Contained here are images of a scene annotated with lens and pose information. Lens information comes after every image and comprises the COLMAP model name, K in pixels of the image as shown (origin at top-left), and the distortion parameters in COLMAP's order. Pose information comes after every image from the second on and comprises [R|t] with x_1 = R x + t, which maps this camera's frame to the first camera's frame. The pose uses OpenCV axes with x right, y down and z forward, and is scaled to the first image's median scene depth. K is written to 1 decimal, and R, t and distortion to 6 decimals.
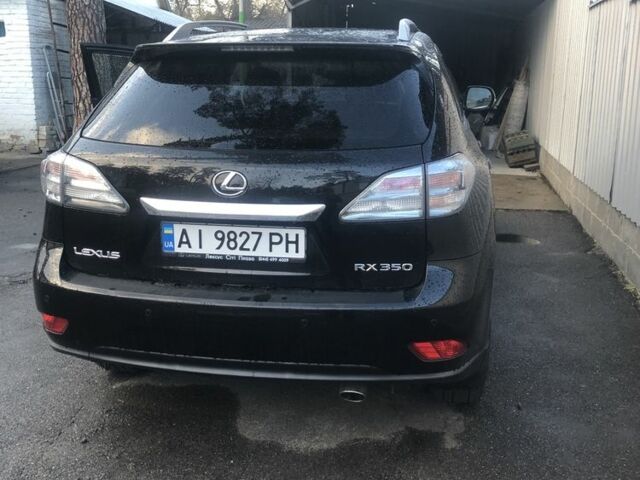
lens RADIAL K [[692.0, 0, 320.0], [0, 692.0, 240.0], [0, 0, 1]] dist [-0.002877, -0.007925]
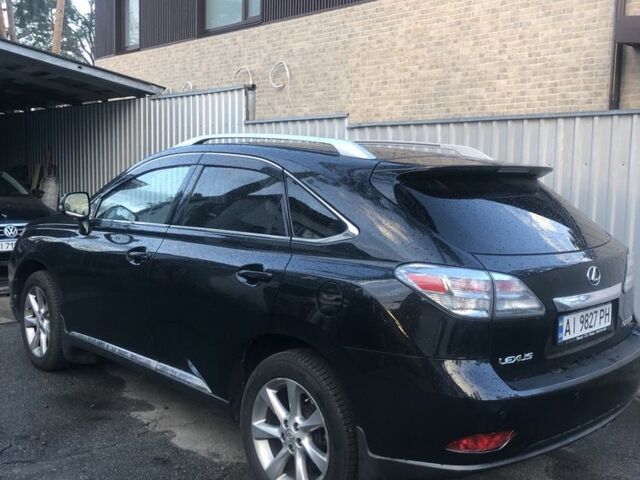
lens RADIAL K [[692.0, 0, 320.0], [0, 692.0, 240.0], [0, 0, 1]] dist [-0.002877, -0.007925]
pose [[0.597688, -0.076113, 0.798108, -1.377772], [0.171801, 0.984518, -0.034769, -0.180680], [-0.783105, 0.157897, 0.601511, 0.586790]]
